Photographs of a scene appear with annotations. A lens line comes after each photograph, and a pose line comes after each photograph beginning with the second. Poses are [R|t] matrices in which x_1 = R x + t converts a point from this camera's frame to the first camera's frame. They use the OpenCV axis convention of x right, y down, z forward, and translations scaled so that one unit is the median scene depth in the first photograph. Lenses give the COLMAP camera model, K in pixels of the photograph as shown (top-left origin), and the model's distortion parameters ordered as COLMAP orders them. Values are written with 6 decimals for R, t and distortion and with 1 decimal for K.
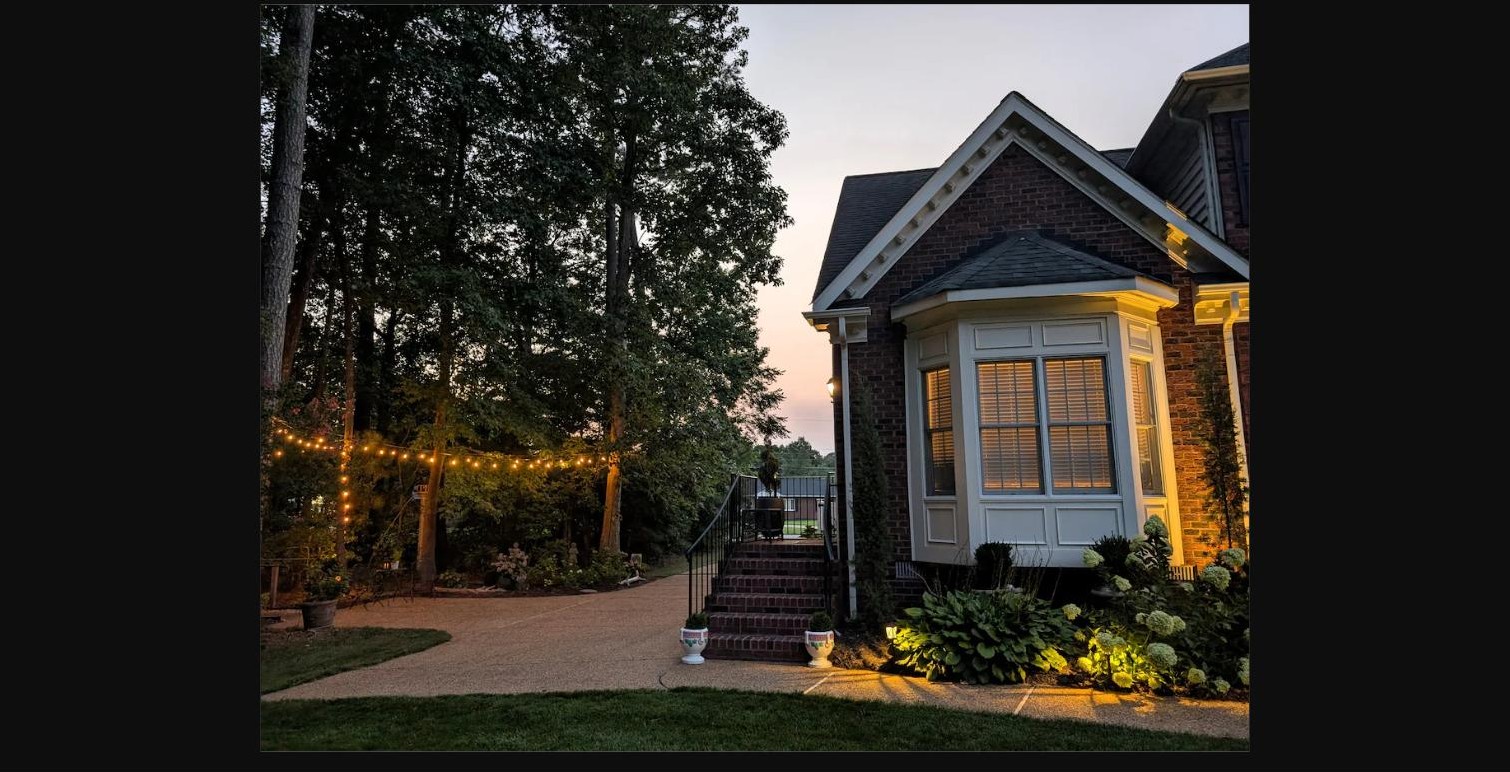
lens RADIAL K [[710.7, 0, 751.5], [0, 710.7, 379.2], [0, 0, 1]] dist [0.006029, -0.000068]
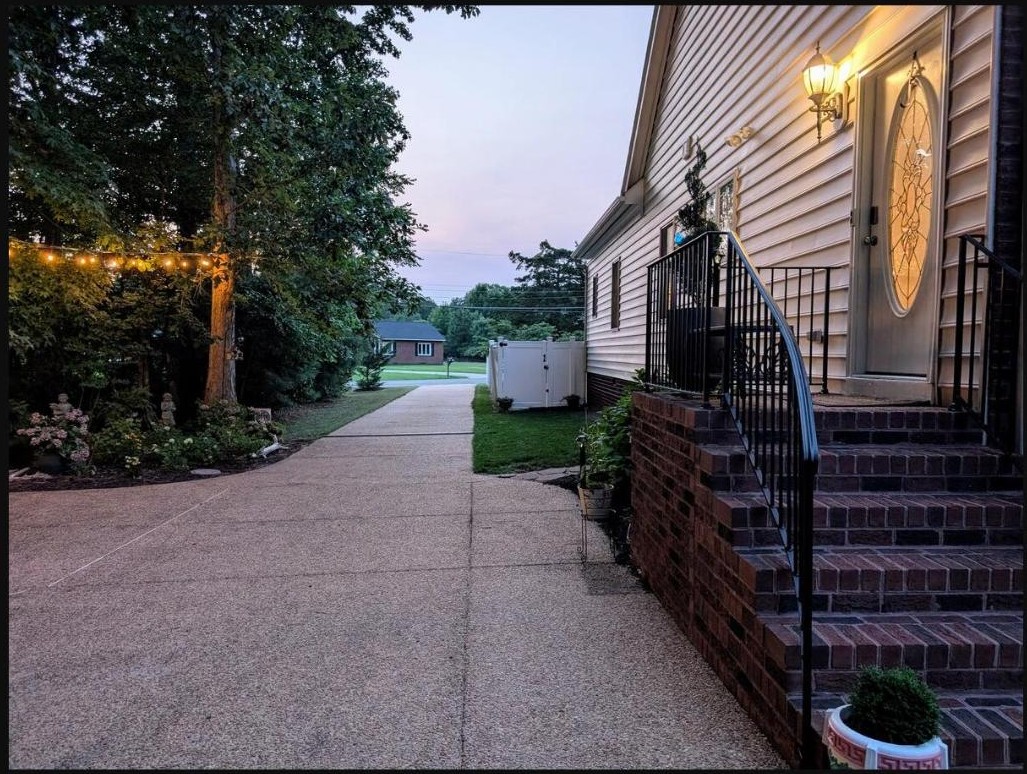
lens RADIAL K [[752.8, 0, 518.7], [0, 752.8, 390.8], [0, 0, 1]] dist [0.009156, 0.003022]
pose [[0.970914, -0.001616, 0.239422, -0.114728], [-0.052823, 0.973892, 0.220780, 0.069304], [-0.233528, -0.227005, 0.945481, 0.321843]]
